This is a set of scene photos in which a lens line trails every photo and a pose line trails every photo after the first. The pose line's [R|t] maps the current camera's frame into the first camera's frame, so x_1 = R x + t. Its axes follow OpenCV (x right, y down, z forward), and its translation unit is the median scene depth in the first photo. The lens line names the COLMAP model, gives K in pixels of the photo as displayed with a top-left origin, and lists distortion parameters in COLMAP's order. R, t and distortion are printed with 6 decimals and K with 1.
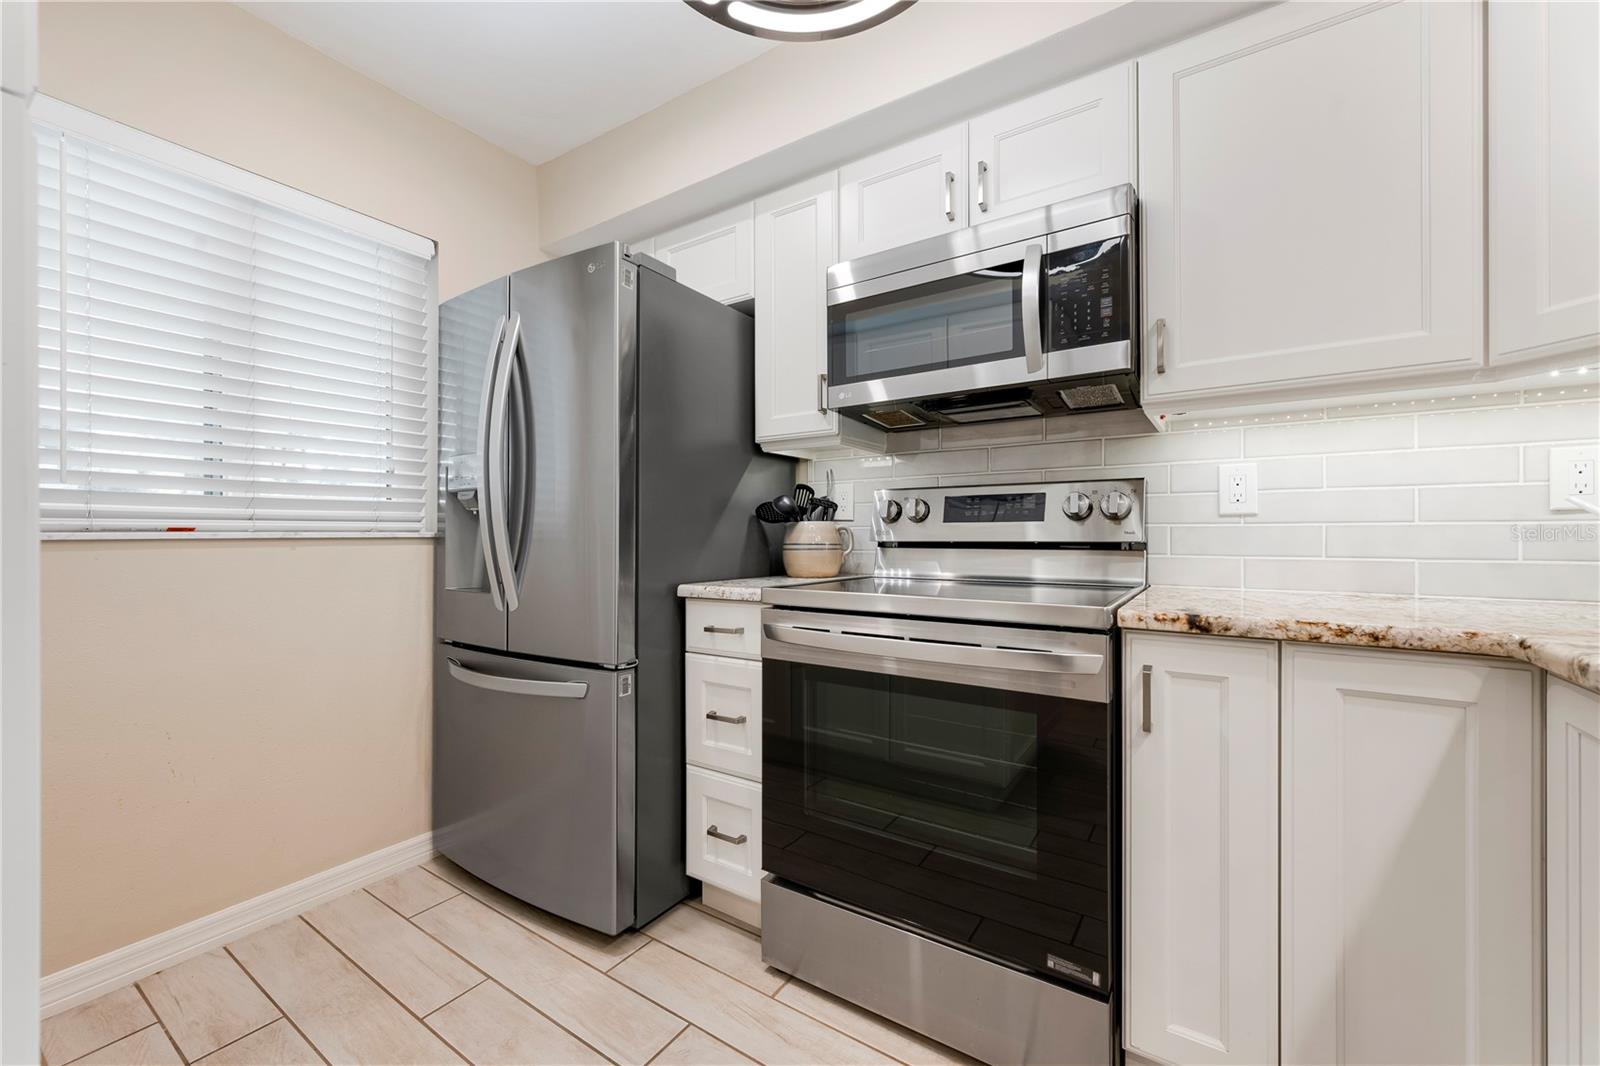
lens RADIAL K [[633.8, 0, 800.0], [0, 633.8, 533.0], [0, 0, 1]] dist [-0.000057, -0.000046]
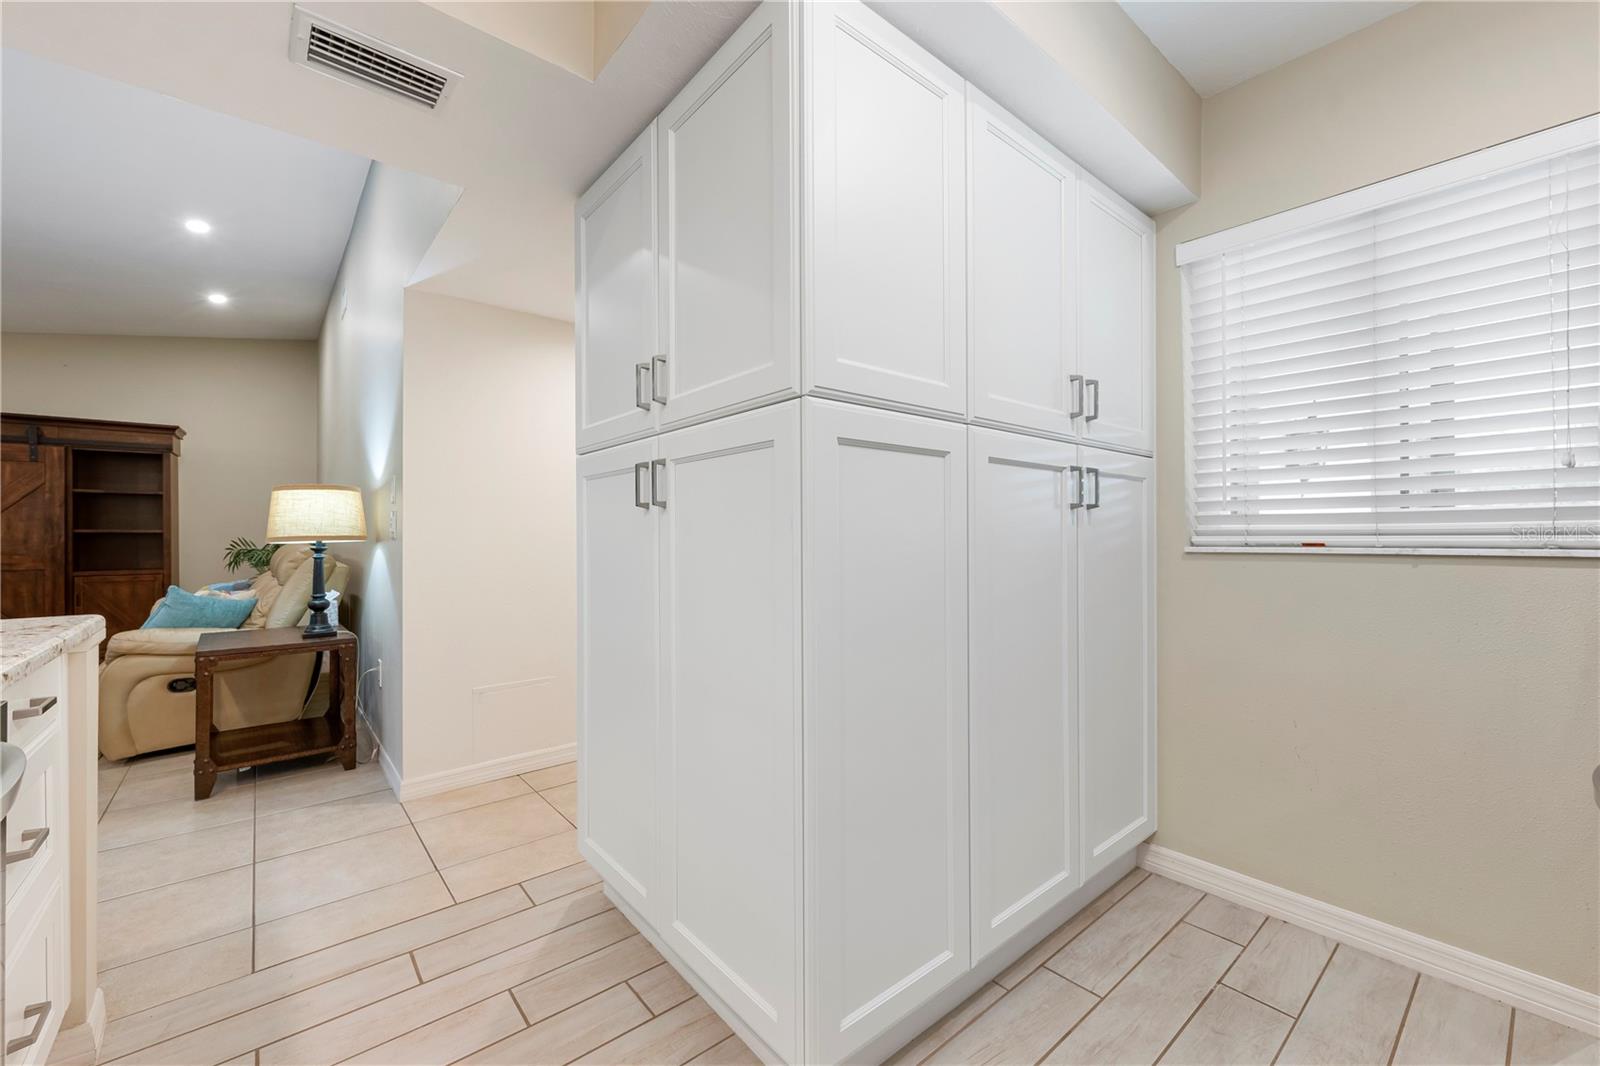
lens RADIAL K [[650.0, 0, 858.9], [0, 650.0, 551.7], [0, 0, 1]] dist [-0.001302, -0.000221]
pose [[-0.233536, 0.010067, -0.972296, 0.321465], [-0.009529, 0.999875, 0.012641, -0.000526], [0.972301, 0.012217, -0.233411, 0.481248]]
